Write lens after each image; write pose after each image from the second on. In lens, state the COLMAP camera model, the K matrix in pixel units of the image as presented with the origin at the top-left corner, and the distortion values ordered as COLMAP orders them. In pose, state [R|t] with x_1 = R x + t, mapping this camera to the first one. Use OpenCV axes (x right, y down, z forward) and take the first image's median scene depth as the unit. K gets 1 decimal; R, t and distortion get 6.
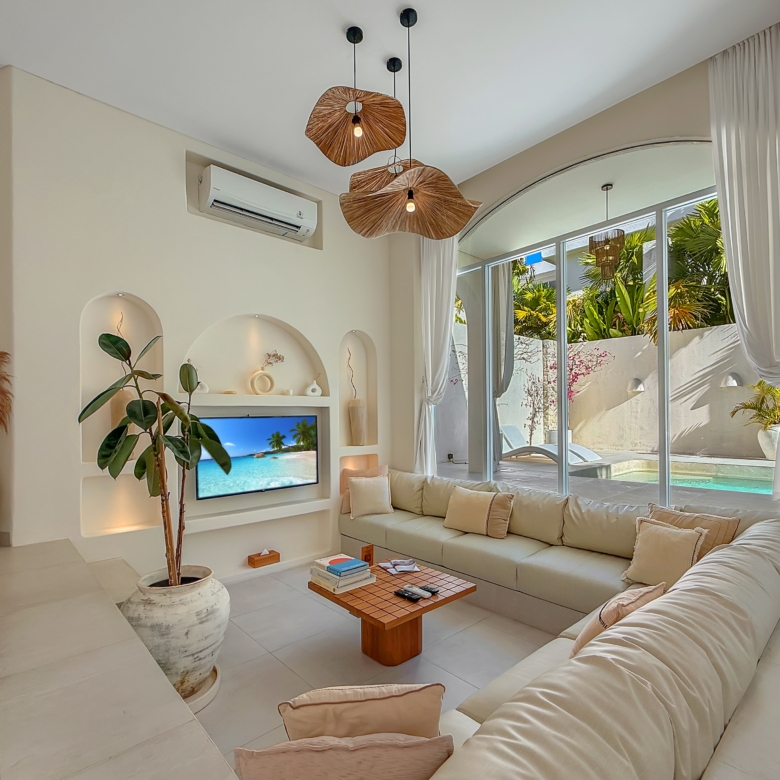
lens RADIAL K [[449.0, 0, 386.2], [0, 449.0, 408.9], [0, 0, 1]] dist [0.019705, 0.001281]
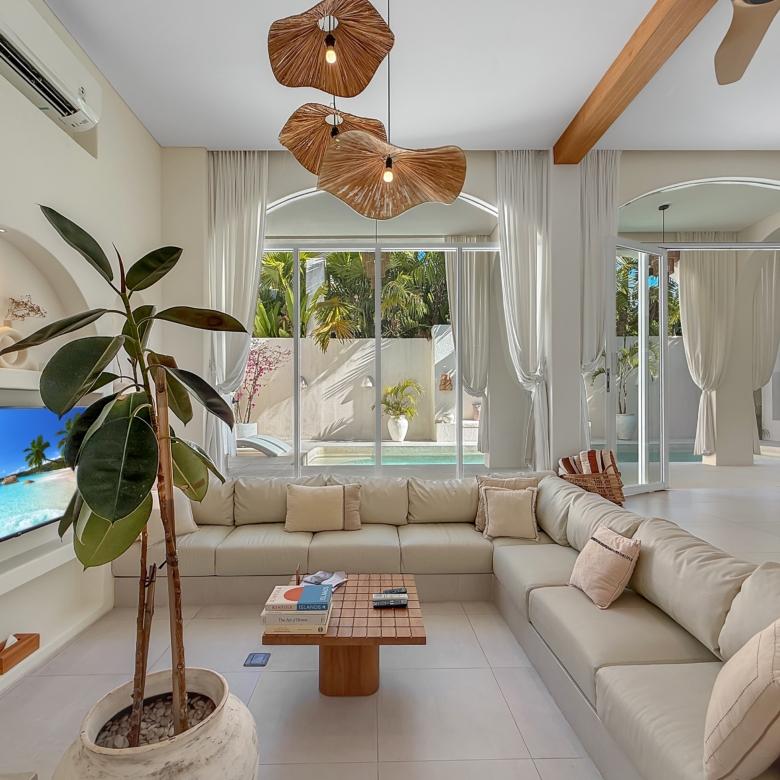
lens RADIAL K [[449.0, 0, 386.2], [0, 449.0, 408.9], [0, 0, 1]] dist [0.019705, 0.001281]
pose [[0.645244, -0.002214, 0.763973, -0.401548], [-0.007637, 0.999927, 0.009348, 0.003927], [-0.763938, -0.011867, 0.645180, 0.253964]]
